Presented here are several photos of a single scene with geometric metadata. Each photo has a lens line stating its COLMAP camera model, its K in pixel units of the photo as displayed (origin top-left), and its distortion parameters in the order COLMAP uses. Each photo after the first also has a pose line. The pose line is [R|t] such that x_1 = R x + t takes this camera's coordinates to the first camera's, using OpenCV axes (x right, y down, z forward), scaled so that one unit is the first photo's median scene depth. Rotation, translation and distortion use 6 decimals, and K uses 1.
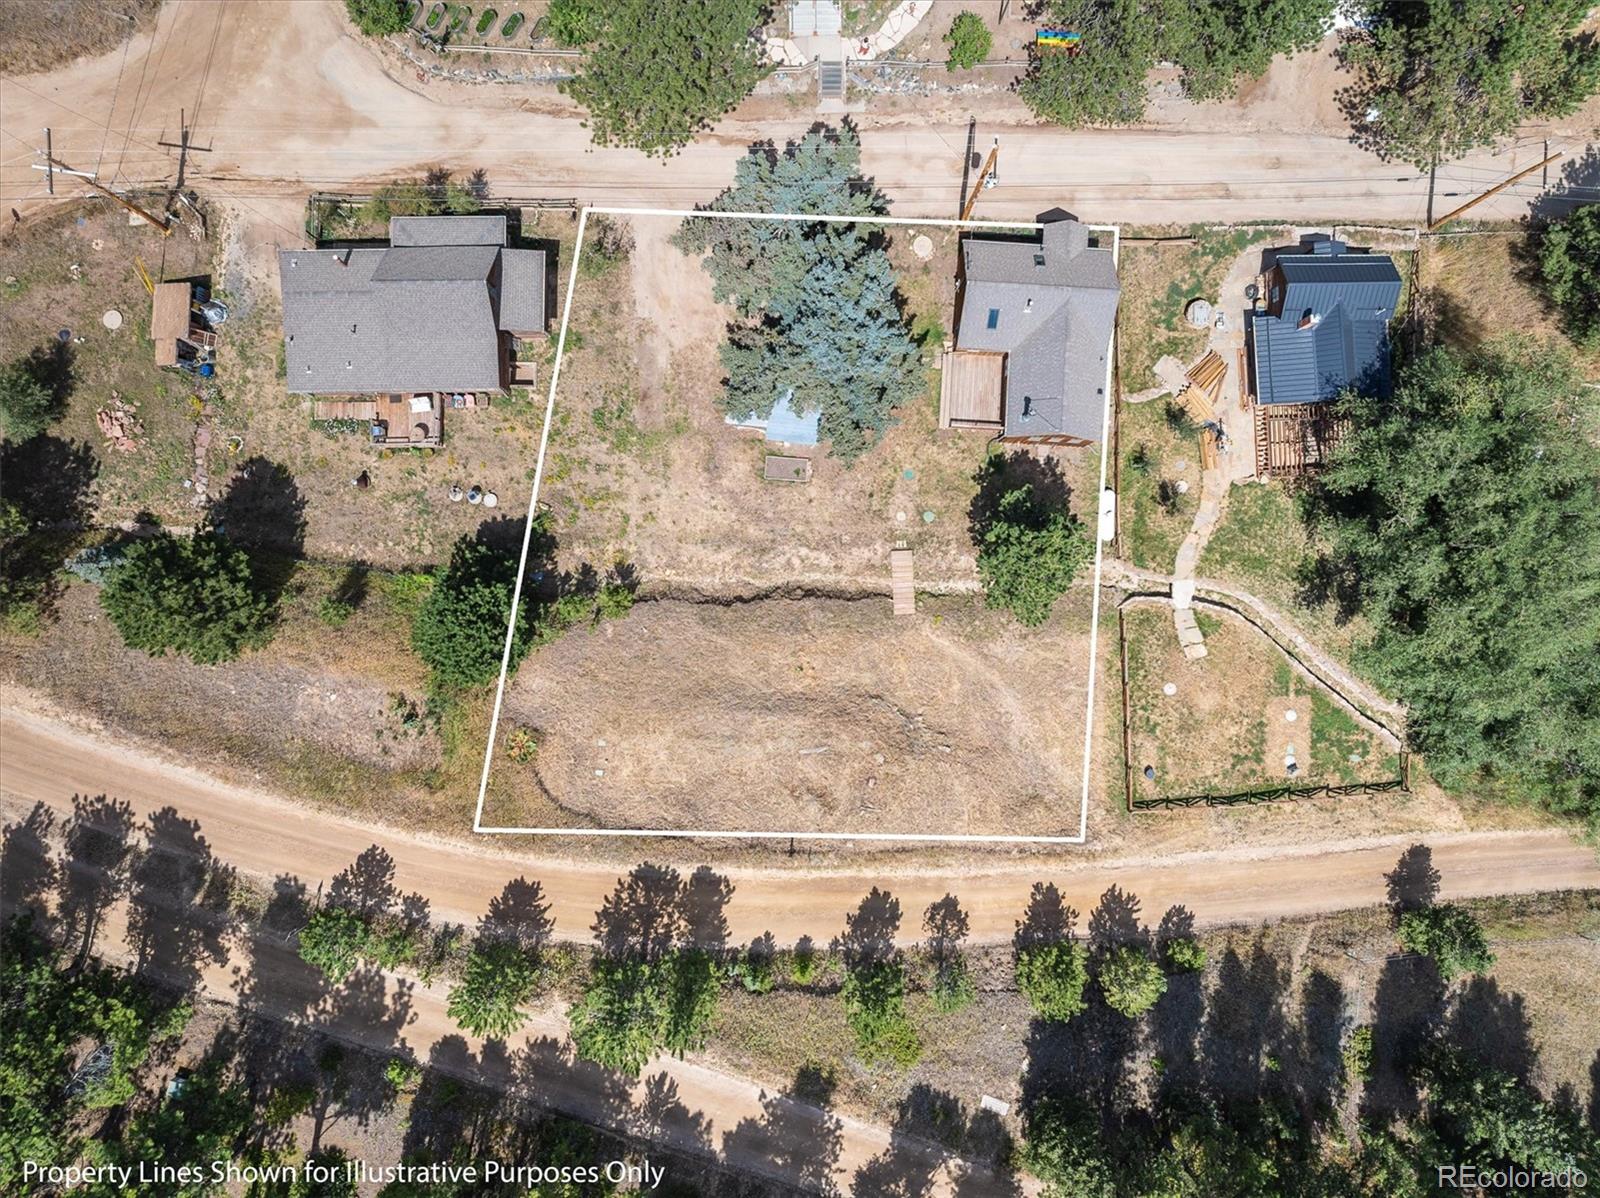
lens RADIAL K [[1102.8, 0, 797.0], [0, 1102.8, 600.3], [0, 0, 1]] dist [-0.069114, 0.015123]
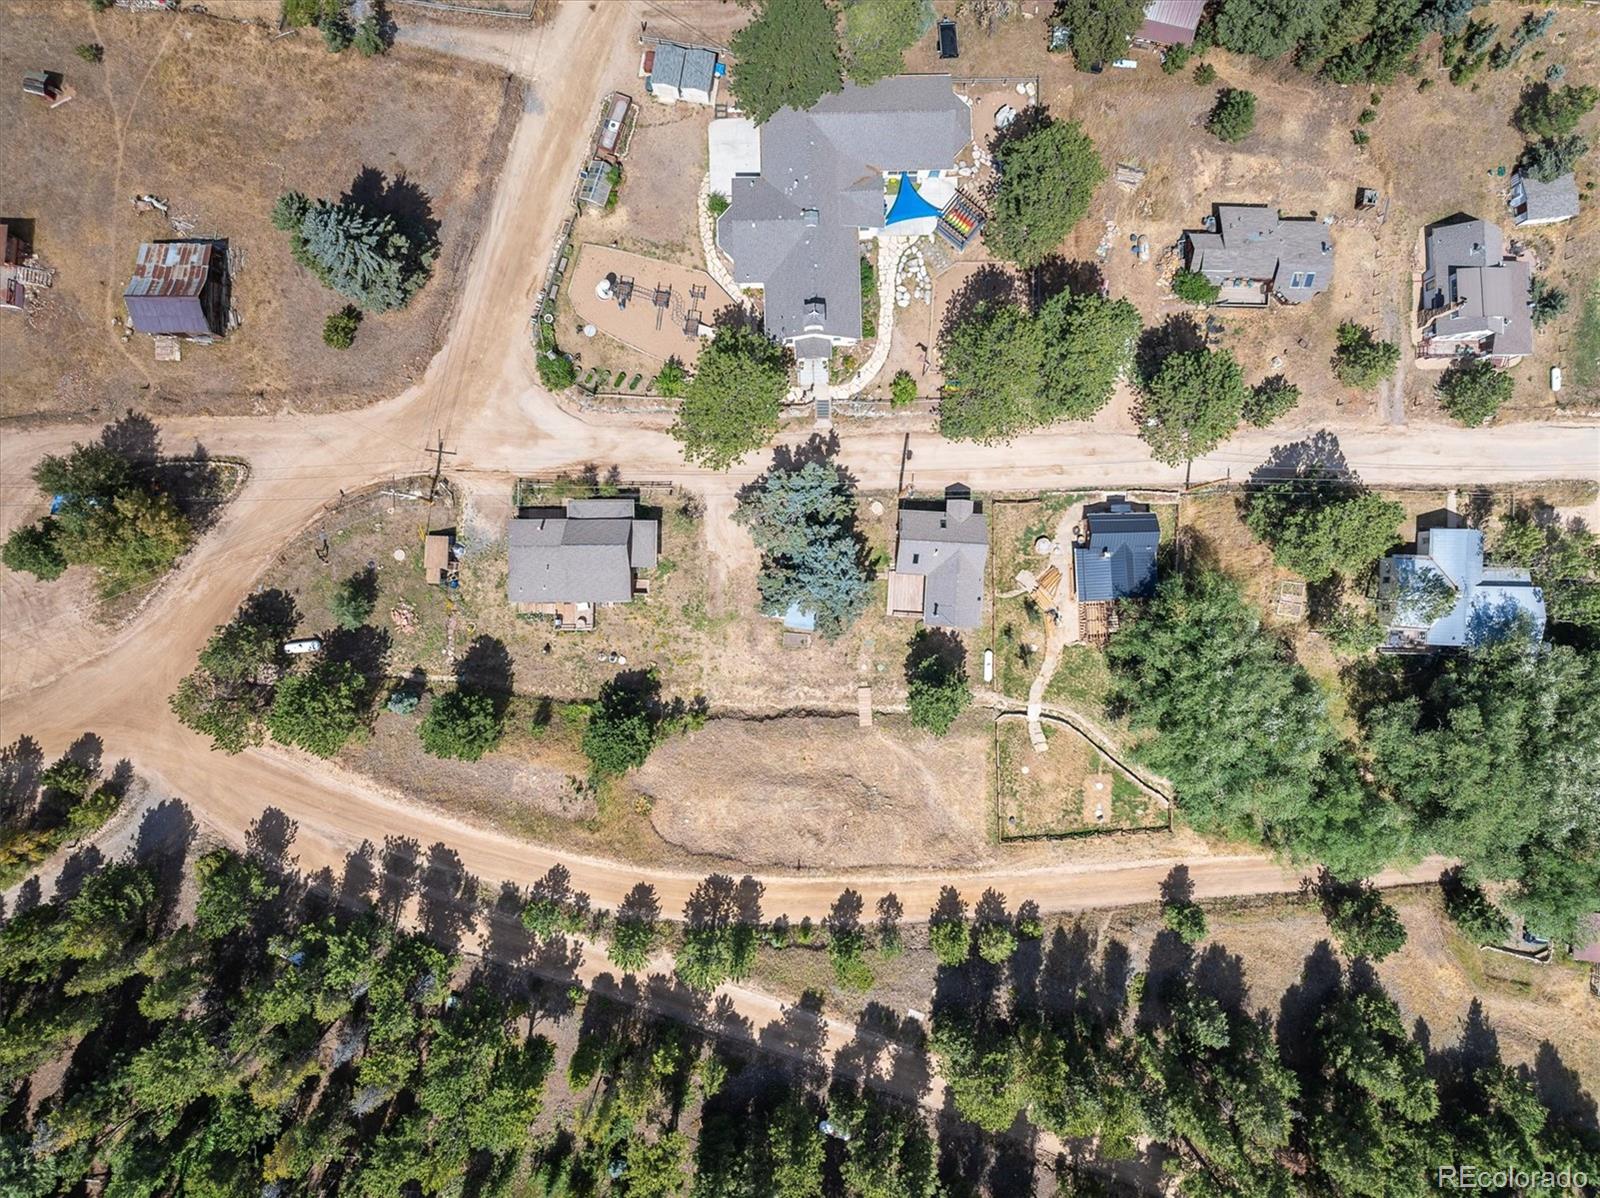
lens RADIAL K [[1102.8, 0, 799.2], [0, 1102.8, 592.1], [0, 0, 1]] dist [-0.069114, 0.015123]
pose [[0.999995, 0.000910, -0.002925, 0.000383], [-0.000956, 0.999874, -0.015871, -0.173582], [0.002910, 0.015873, 0.999870, -0.721896]]
